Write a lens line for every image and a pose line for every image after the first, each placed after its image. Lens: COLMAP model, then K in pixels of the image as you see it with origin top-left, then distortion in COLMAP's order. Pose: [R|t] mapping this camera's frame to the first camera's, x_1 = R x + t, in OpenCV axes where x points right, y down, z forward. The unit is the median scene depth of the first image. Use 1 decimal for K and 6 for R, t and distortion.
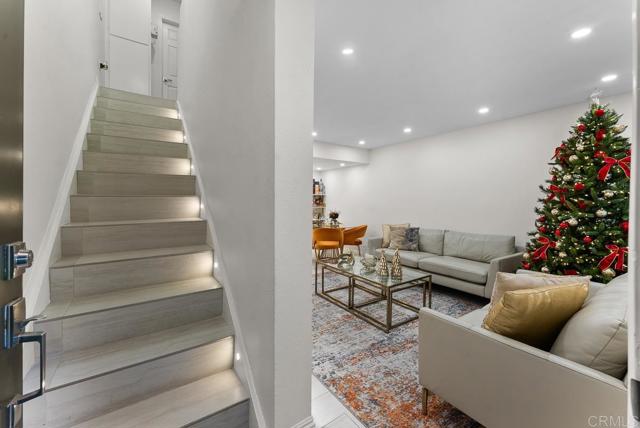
lens RADIAL K [[259.8, 0, 324.0], [0, 259.8, 206.2], [0, 0, 1]] dist [0.000049, 0.000031]
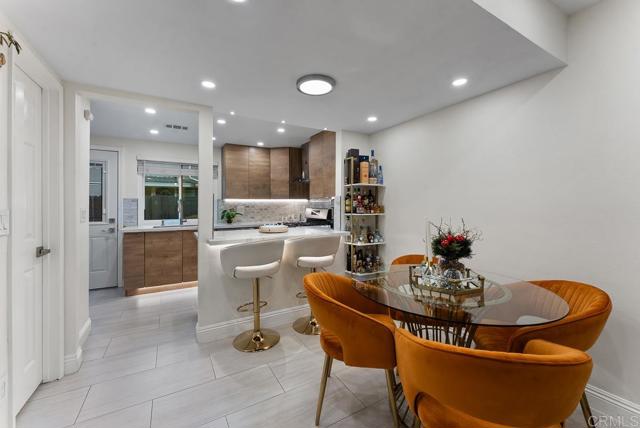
lens RADIAL K [[262.6, 0, 320.8], [0, 262.6, 203.8], [0, 0, 1]] dist [-0.000014, 0.000019]
pose [[0.995428, -0.008344, -0.095146, -0.106143], [0.005890, 0.999643, -0.026046, -0.004662], [0.095329, 0.025367, 0.995123, 1.034370]]
